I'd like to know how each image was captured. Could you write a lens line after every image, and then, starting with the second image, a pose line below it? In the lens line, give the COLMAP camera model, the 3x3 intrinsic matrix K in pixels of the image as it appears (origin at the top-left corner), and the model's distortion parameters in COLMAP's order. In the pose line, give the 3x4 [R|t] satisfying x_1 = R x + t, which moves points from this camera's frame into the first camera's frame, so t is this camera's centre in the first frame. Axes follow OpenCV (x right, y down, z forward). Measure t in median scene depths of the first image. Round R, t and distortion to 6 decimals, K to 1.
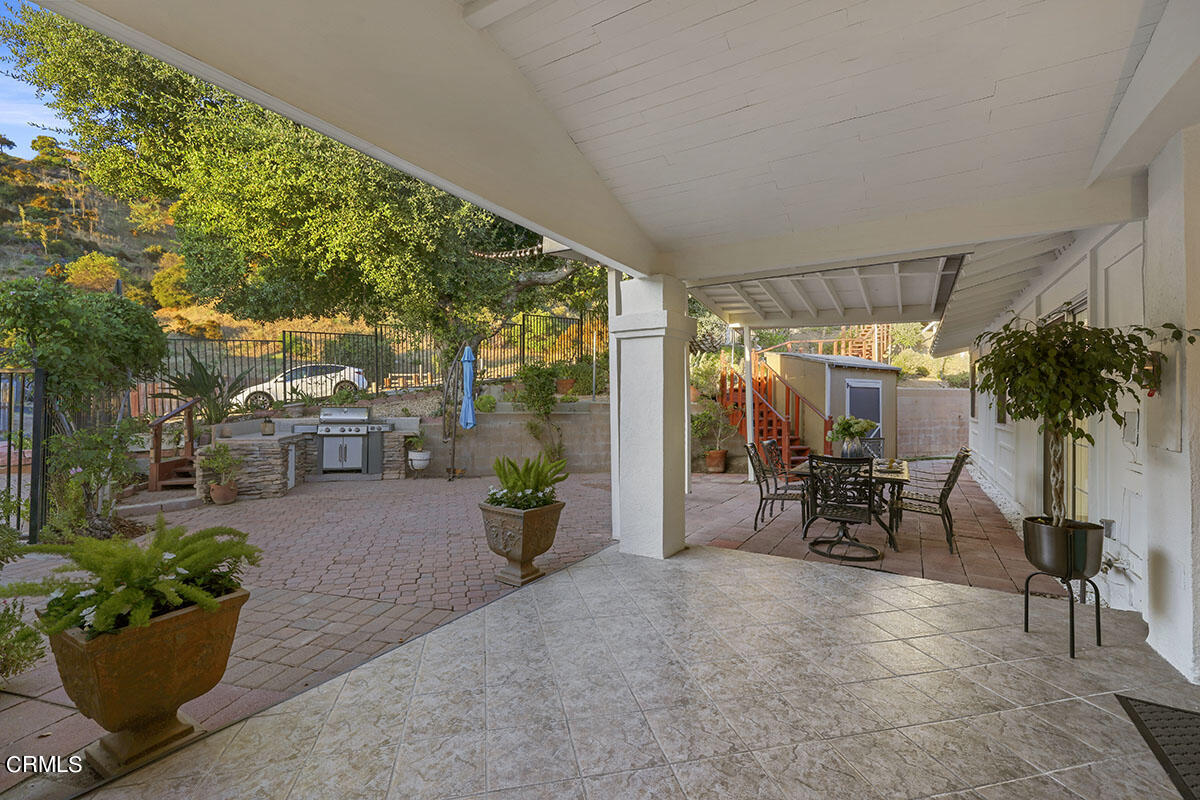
lens RADIAL K [[509.5, 0, 593.2], [0, 509.5, 400.5], [0, 0, 1]] dist [-0.001257, 0.000016]
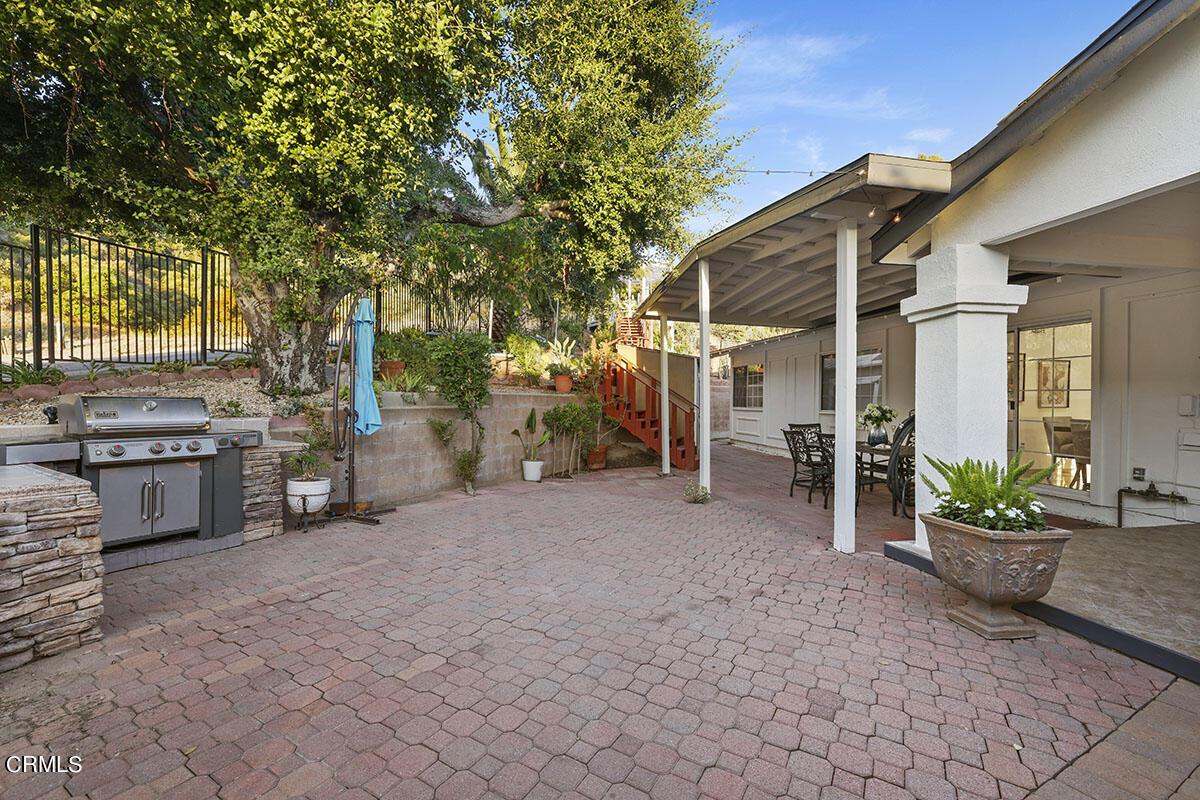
lens RADIAL K [[509.5, 0, 593.2], [0, 509.5, 400.5], [0, 0, 1]] dist [-0.001257, 0.000016]
pose [[0.737749, -0.003621, 0.675066, -0.504704], [-0.001704, 0.999972, 0.007226, 0.011372], [-0.675073, -0.006481, 0.737722, 0.410149]]
